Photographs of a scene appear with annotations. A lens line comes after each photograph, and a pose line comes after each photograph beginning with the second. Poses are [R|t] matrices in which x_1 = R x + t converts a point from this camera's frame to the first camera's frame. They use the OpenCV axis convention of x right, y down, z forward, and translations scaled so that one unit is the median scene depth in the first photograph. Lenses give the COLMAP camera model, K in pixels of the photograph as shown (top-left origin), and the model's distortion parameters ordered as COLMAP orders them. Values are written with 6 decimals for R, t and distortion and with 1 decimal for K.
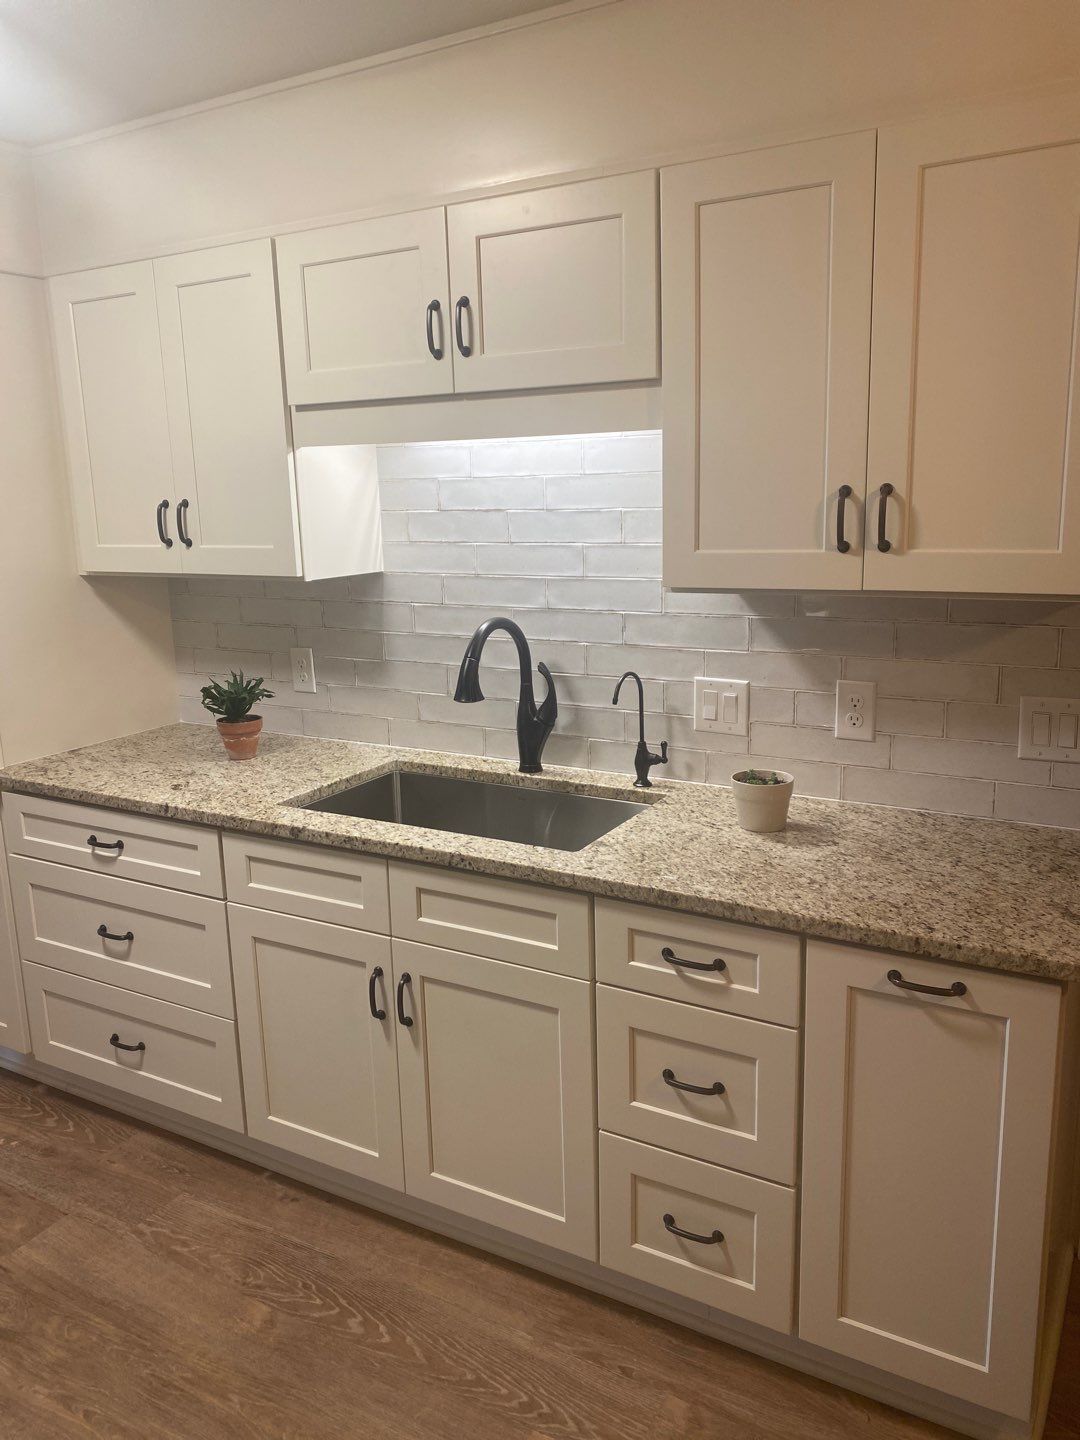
lens RADIAL K [[1096.7, 0, 544.3], [0, 1096.7, 710.1], [0, 0, 1]] dist [0.054457, -0.073564]
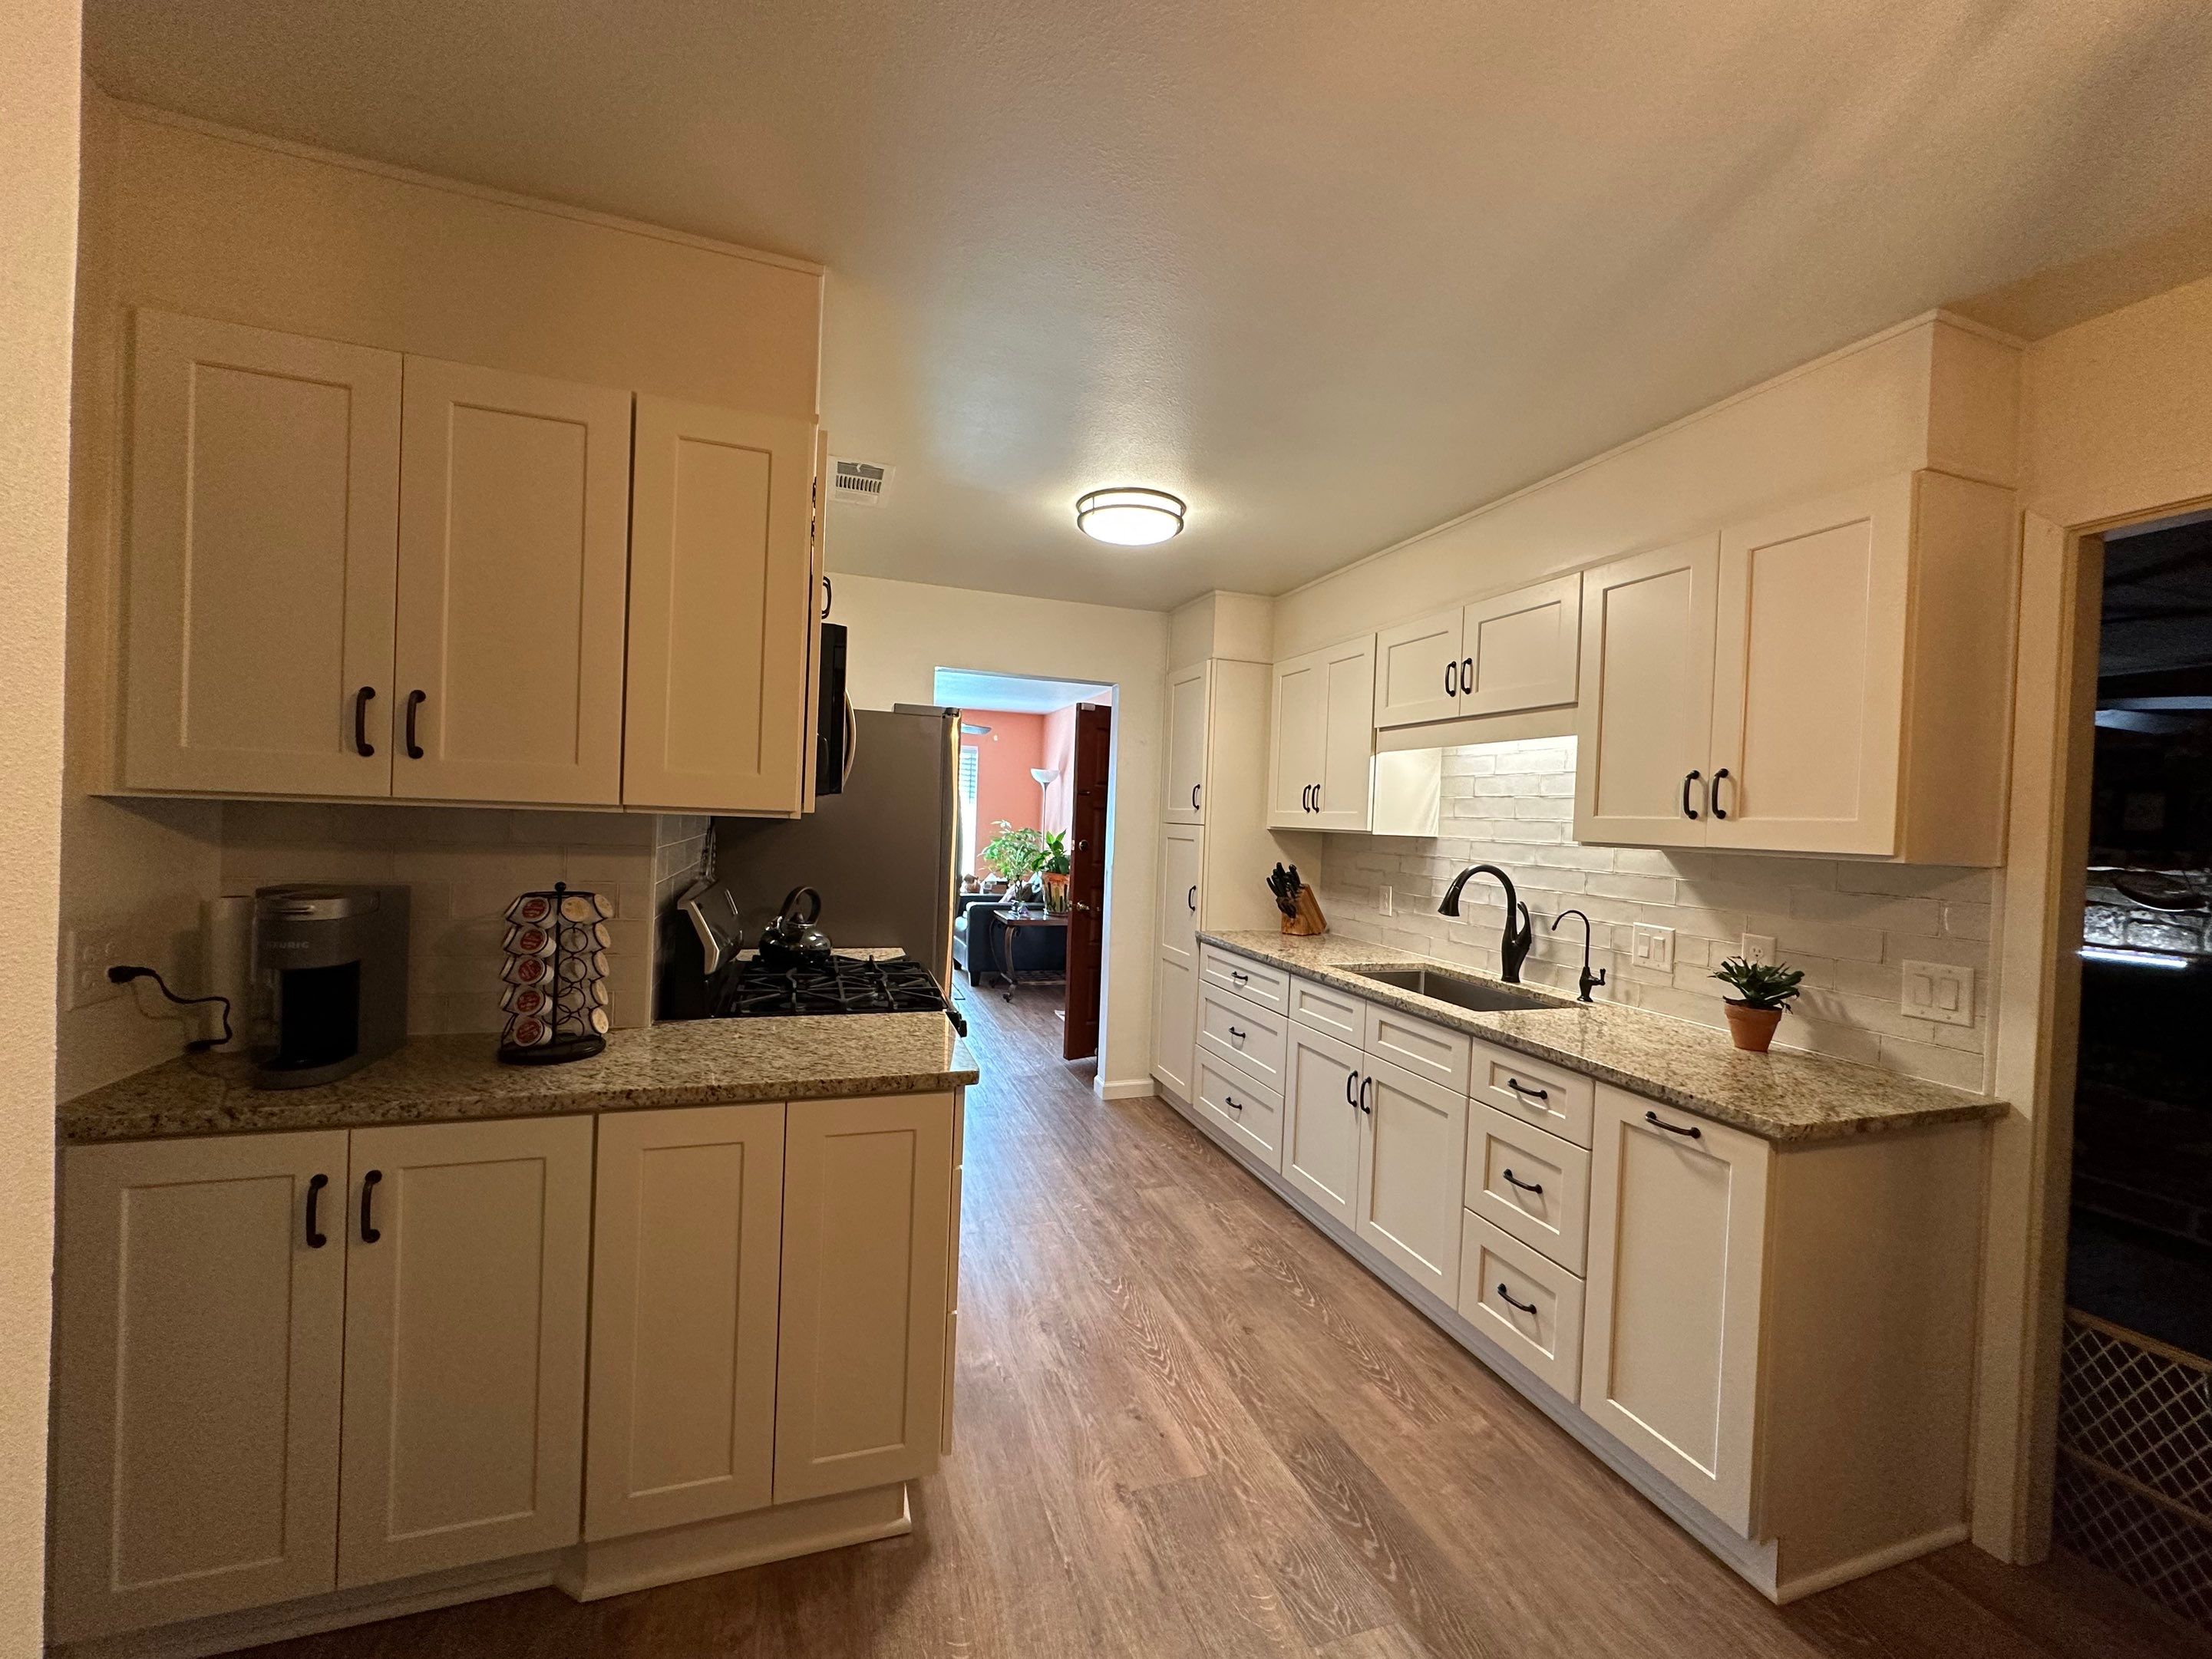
lens RADIAL K [[883.7, 0, 1099.9], [0, 883.7, 825.7], [0, 0, 1]] dist [0.001348, -0.000119]
pose [[0.746465, 0.065430, -0.662200, 0.346373], [-0.194813, 0.973039, -0.123459, 0.109470], [0.636269, 0.221163, 0.739086, -0.205857]]
